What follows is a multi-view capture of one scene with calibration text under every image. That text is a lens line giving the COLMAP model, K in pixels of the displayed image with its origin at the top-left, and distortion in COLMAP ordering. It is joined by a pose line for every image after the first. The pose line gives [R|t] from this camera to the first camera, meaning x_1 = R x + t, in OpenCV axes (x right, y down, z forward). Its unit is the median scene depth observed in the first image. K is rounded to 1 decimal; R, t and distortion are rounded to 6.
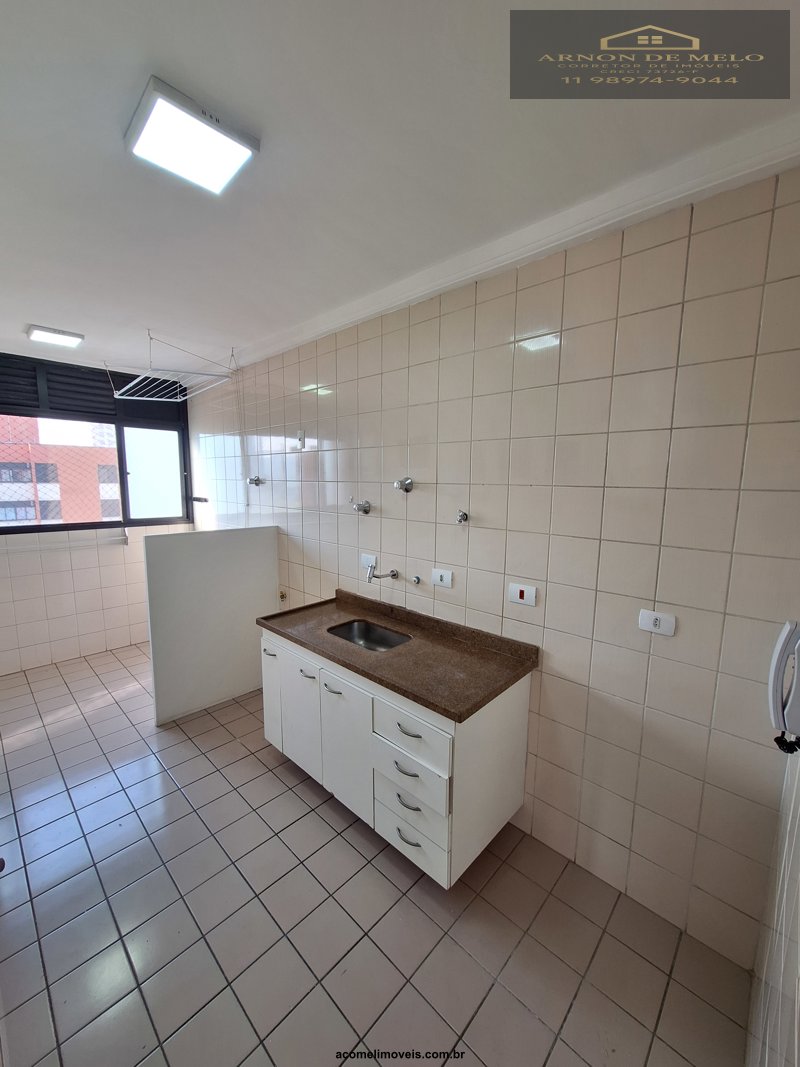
lens RADIAL K [[422.7, 0, 398.9], [0, 422.7, 537.2], [0, 0, 1]] dist [-0.006396, 0.002445]
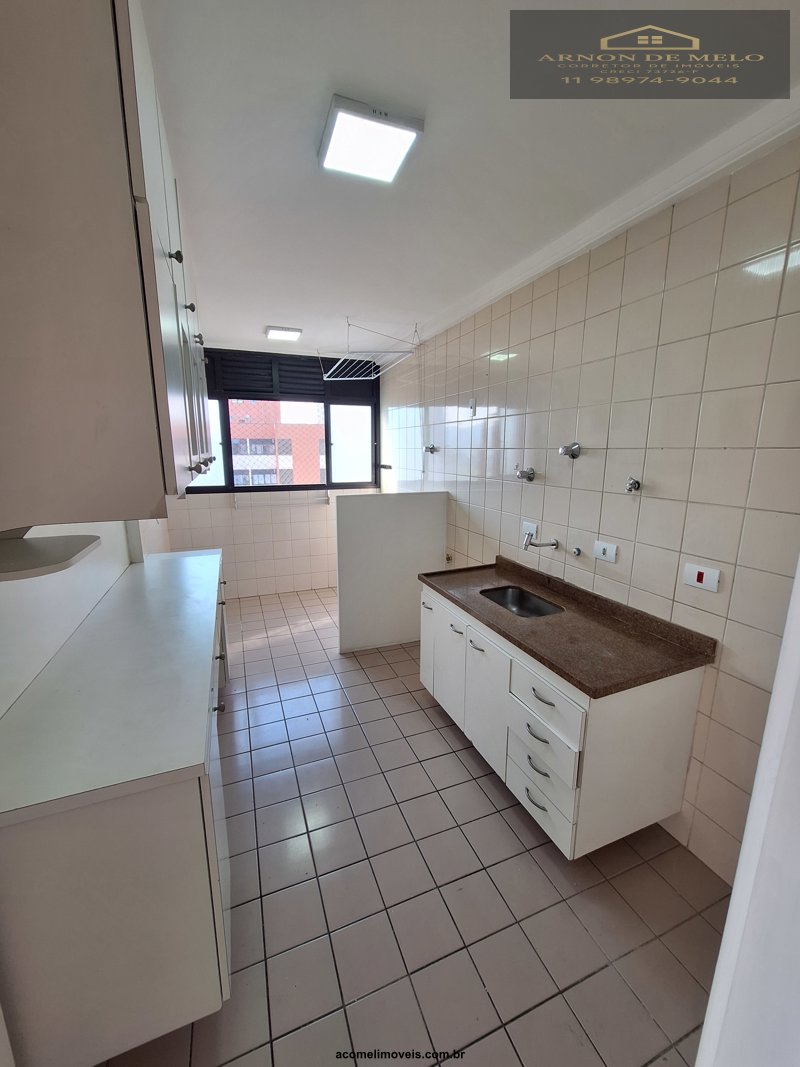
lens RADIAL K [[422.7, 0, 398.7], [0, 422.7, 534.9], [0, 0, 1]] dist [-0.006396, 0.002445]
pose [[0.907229, 0.073224, -0.414215, 0.058890], [-0.047538, 0.996271, 0.071999, 0.012470], [0.417942, -0.045629, 0.907327, -0.017649]]
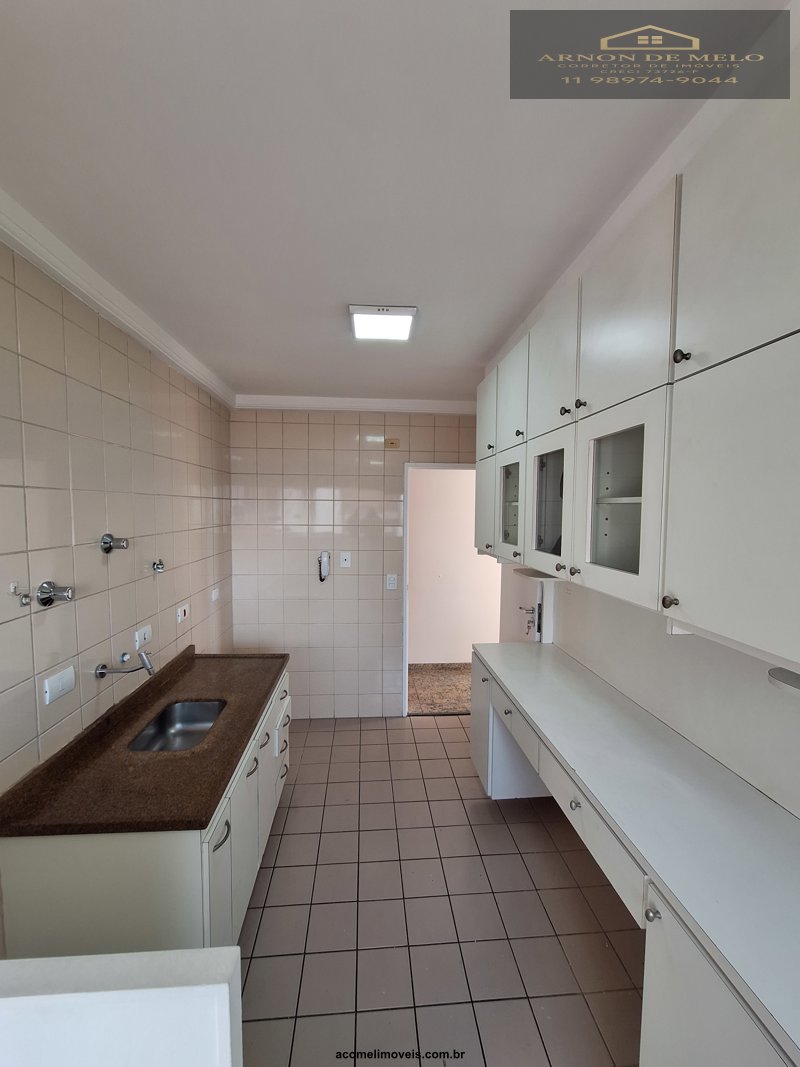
lens RADIAL K [[422.7, 0, 399.7], [0, 422.7, 535.6], [0, 0, 1]] dist [-0.006396, 0.002445]
pose [[-0.747610, -0.062685, 0.661173, -0.743559], [0.072984, 0.981752, 0.175604, -0.197962], [-0.660115, 0.179539, -0.729393, 1.024890]]
